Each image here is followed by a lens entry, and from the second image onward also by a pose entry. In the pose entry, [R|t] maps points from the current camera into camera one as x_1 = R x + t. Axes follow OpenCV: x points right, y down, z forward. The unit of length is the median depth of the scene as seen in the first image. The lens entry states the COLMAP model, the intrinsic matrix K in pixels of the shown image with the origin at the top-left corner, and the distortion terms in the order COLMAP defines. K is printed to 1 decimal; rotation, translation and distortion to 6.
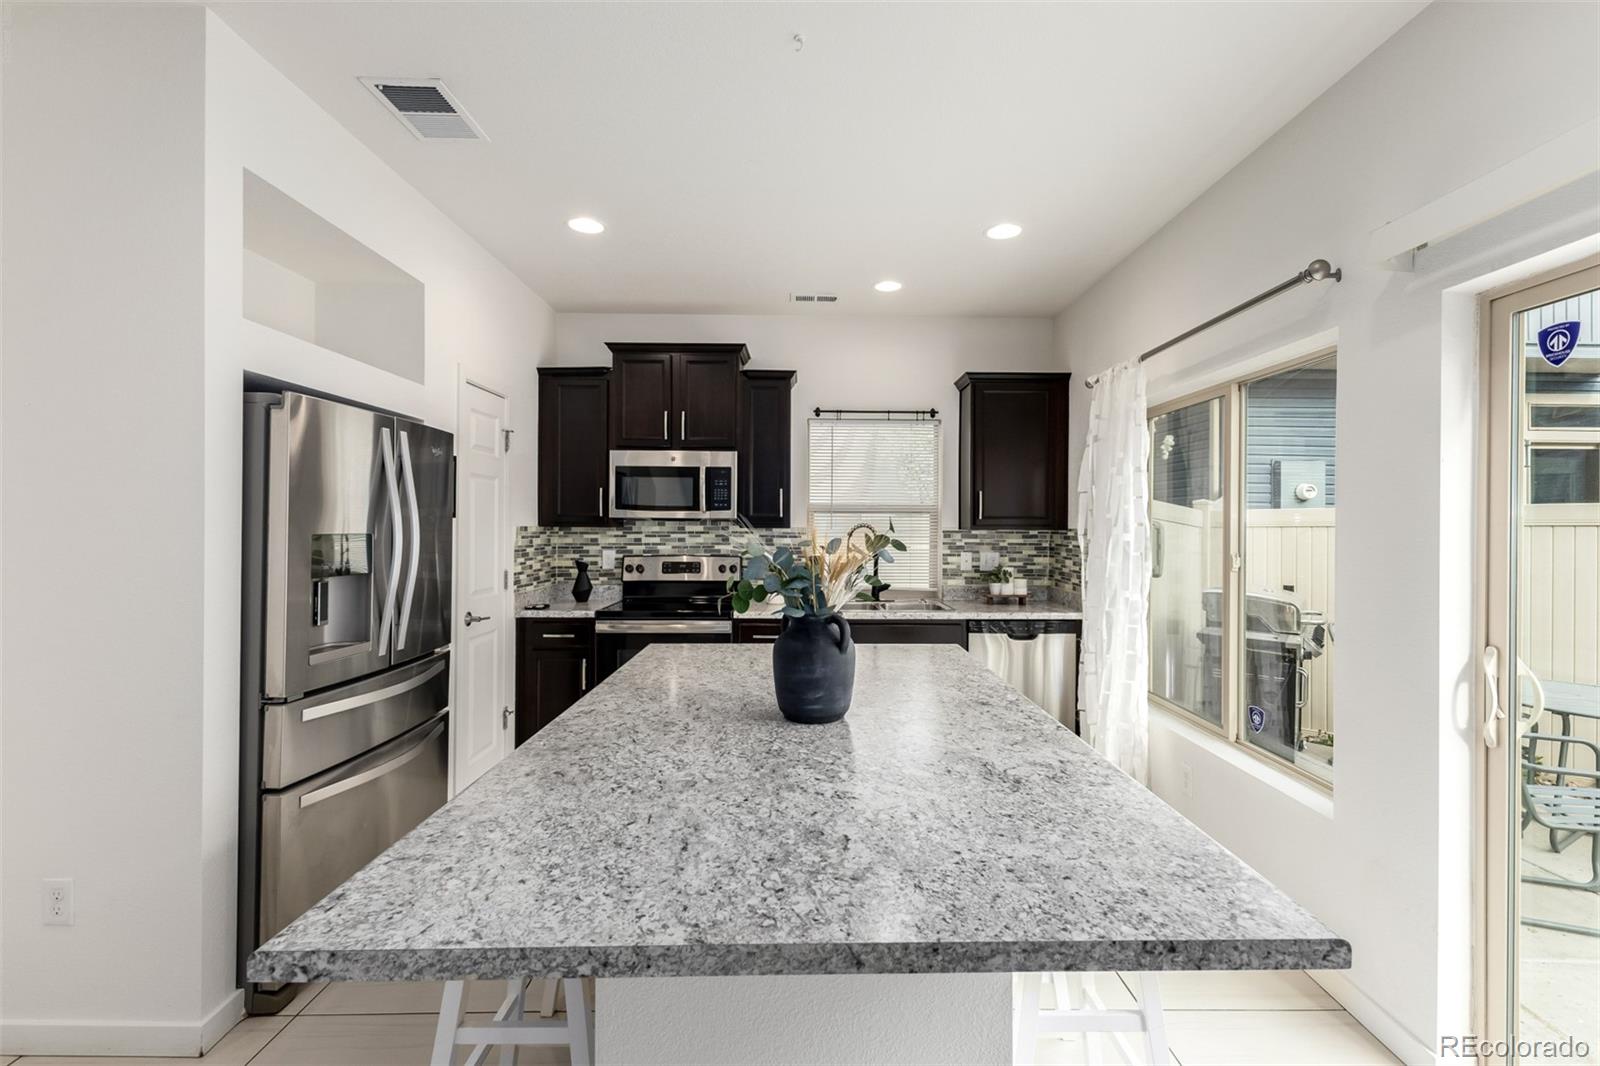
lens RADIAL K [[695.1, 0, 810.3], [0, 695.1, 526.0], [0, 0, 1]] dist [0.008874, -0.000050]
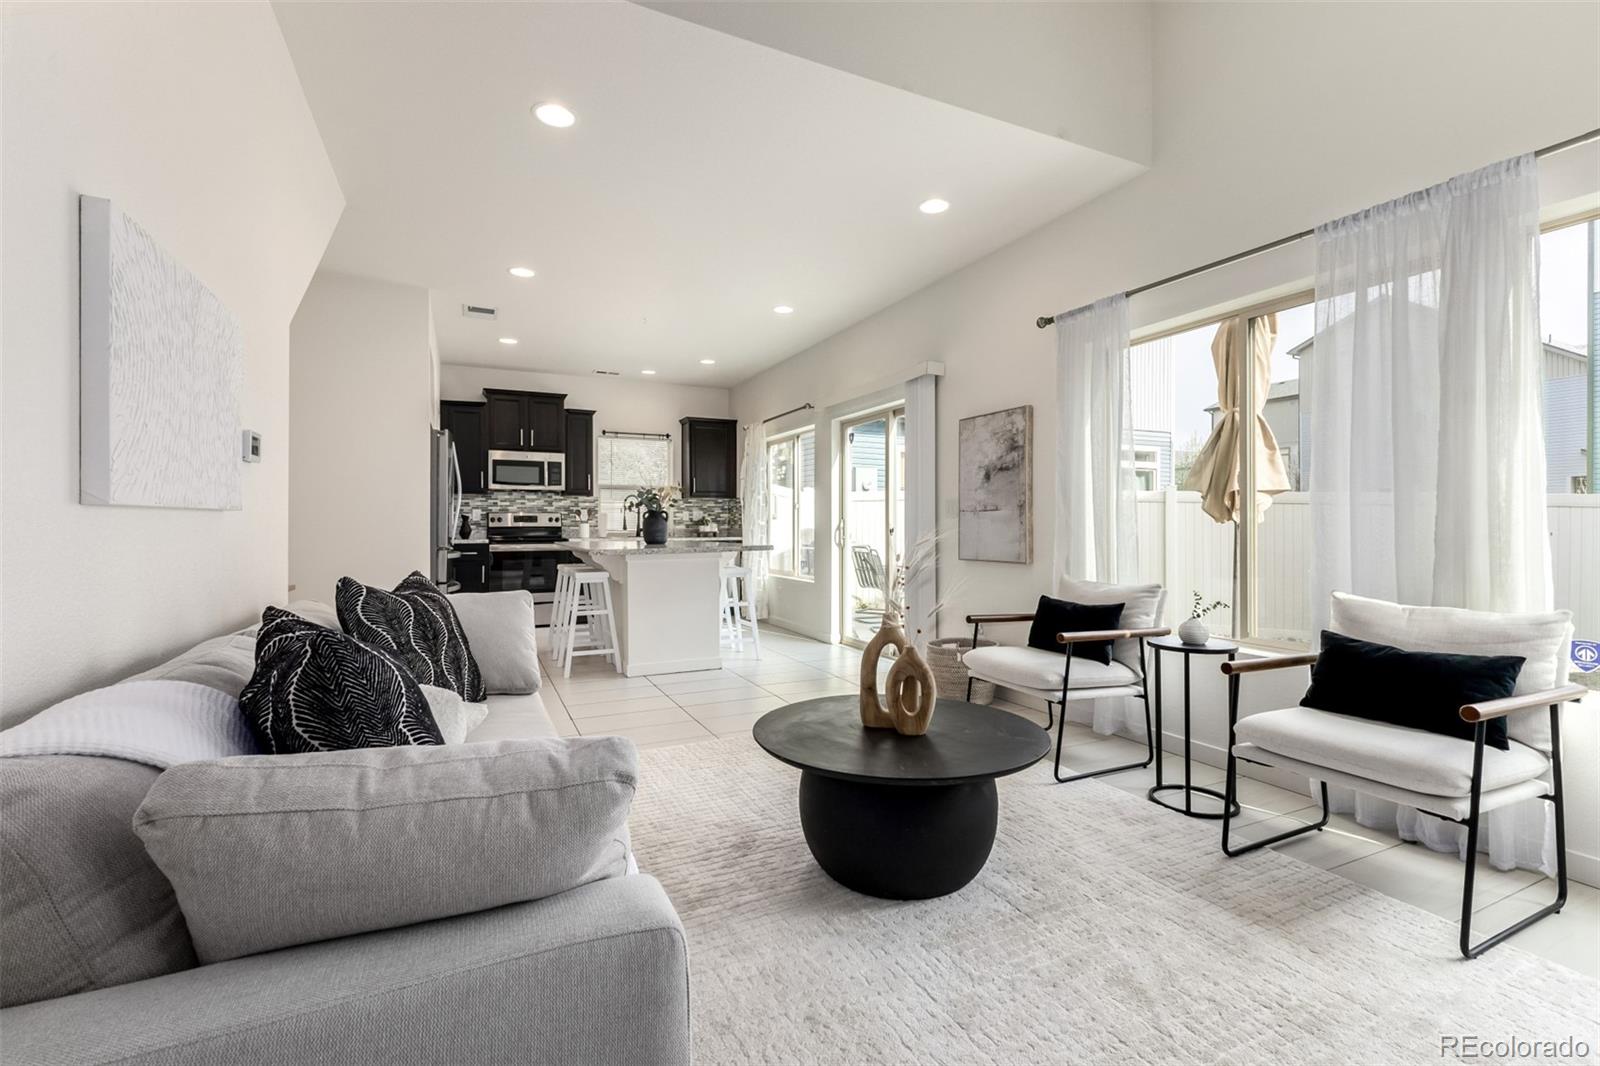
lens RADIAL K [[701.3, 0, 798.3], [0, 701.3, 527.8], [0, 0, 1]] dist [0.002990, -0.000106]
pose [[0.909425, -0.008661, 0.415779, -0.313318], [0.006588, 0.999958, 0.006421, 0.079622], [-0.415817, -0.003100, 0.909443, -0.924750]]
